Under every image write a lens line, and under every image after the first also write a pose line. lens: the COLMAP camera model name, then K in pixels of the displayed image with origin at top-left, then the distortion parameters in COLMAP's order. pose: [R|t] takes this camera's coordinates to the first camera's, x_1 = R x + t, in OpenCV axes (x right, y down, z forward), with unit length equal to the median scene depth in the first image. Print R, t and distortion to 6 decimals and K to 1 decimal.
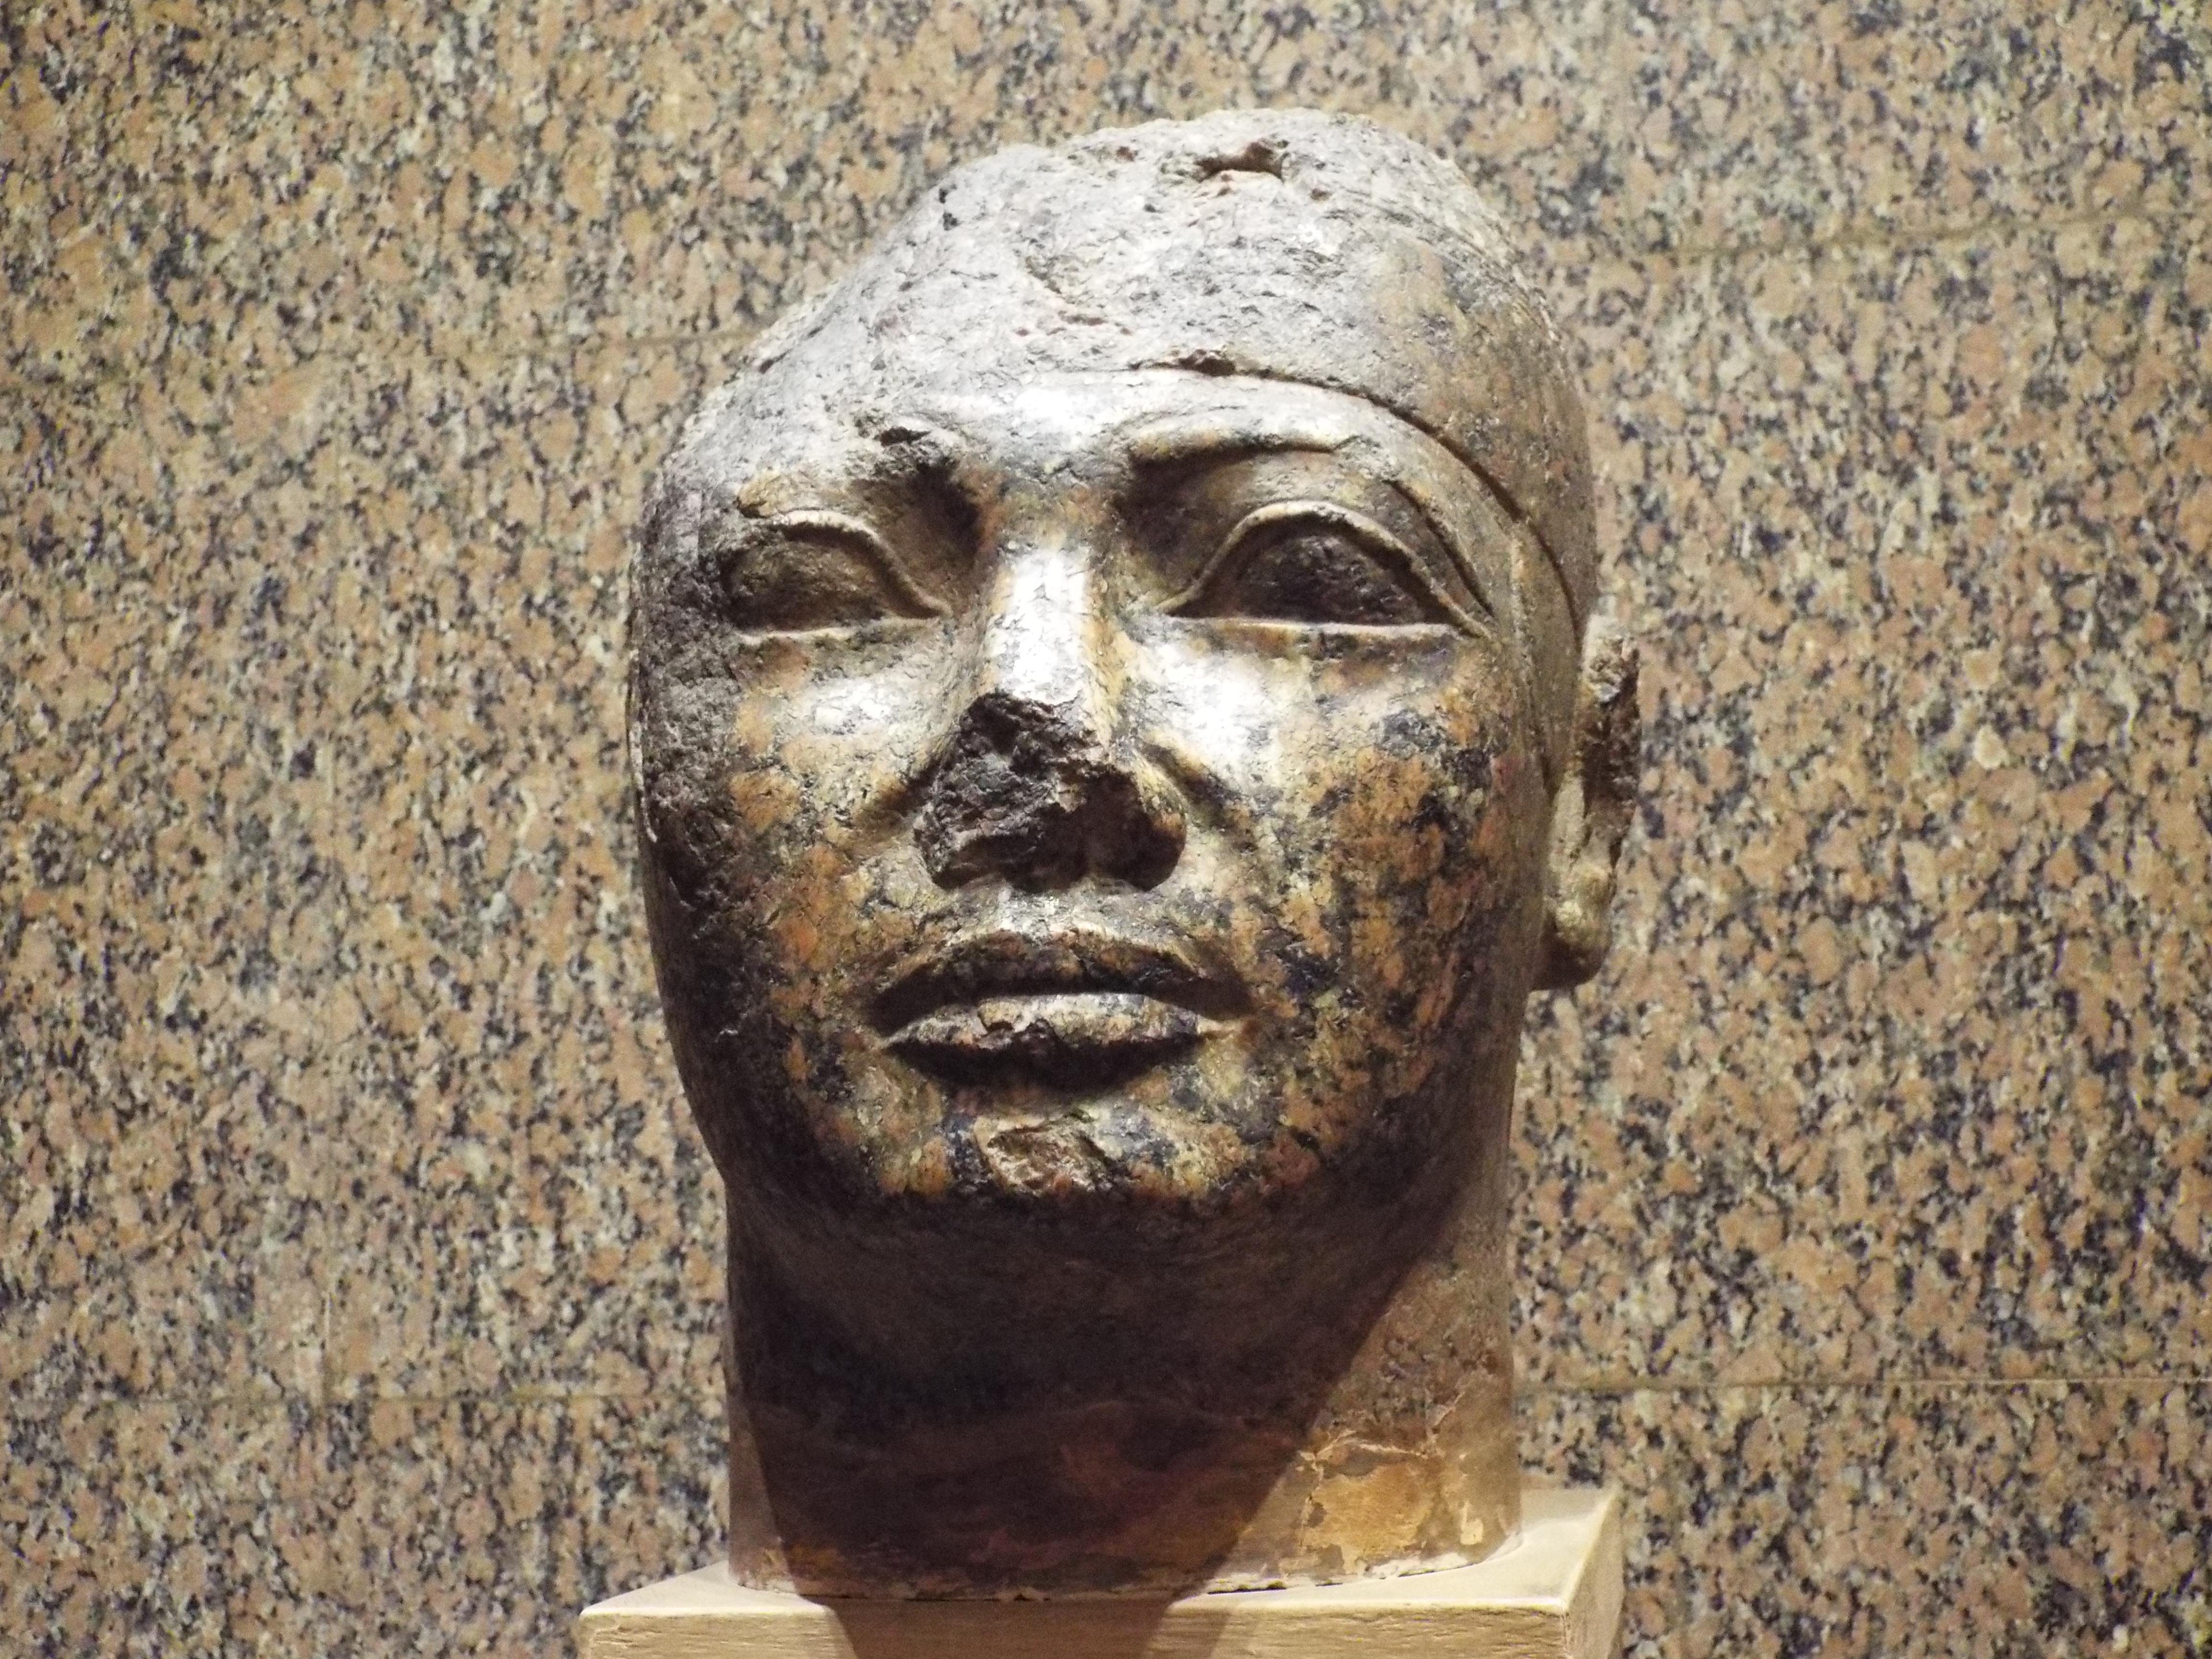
lens RADIAL K [[2905.1, 0, 1104.6], [0, 2905.1, 825.3], [0, 0, 1]] dist [-0.003829, 0.000000]
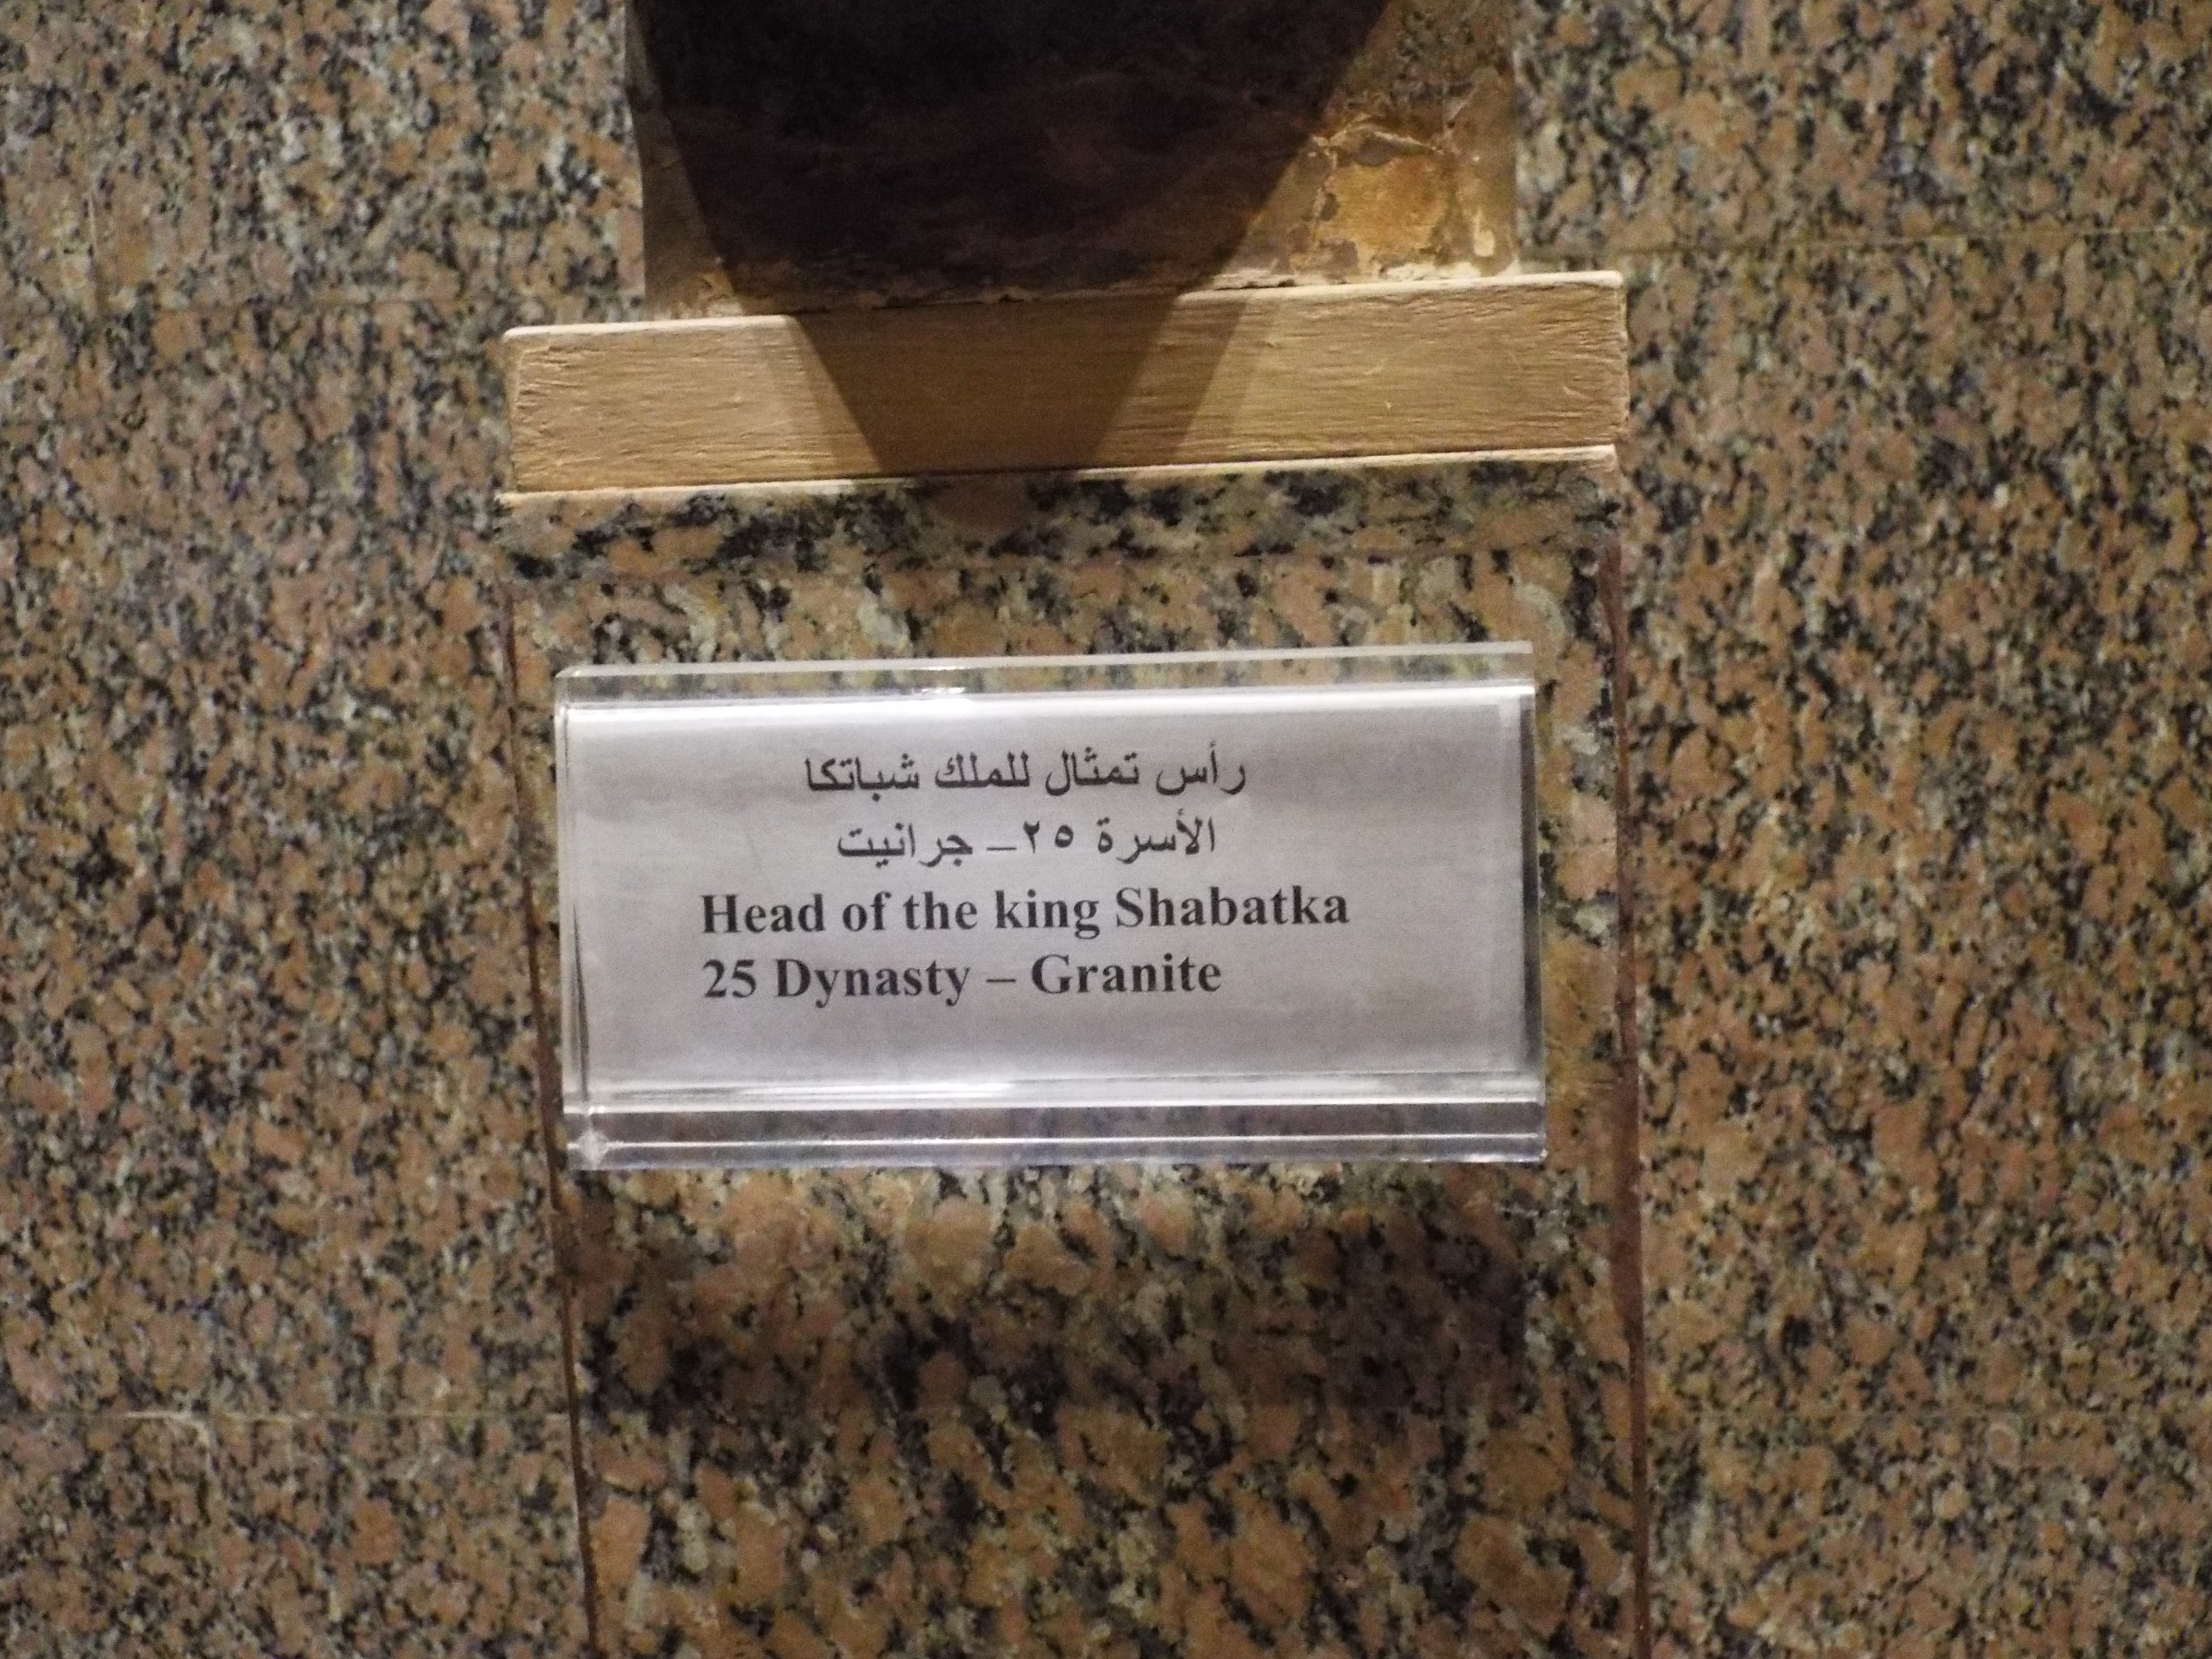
lens RADIAL K [[2905.1, 0, 1109.3], [0, 2905.1, 834.4], [0, 0, 1]] dist [-0.003829, 0.000000]
pose [[0.994746, -0.037875, 0.095111, -0.049342], [0.007191, 0.952603, 0.304131, 0.084521], [-0.102121, -0.301849, 0.947870, 0.057325]]
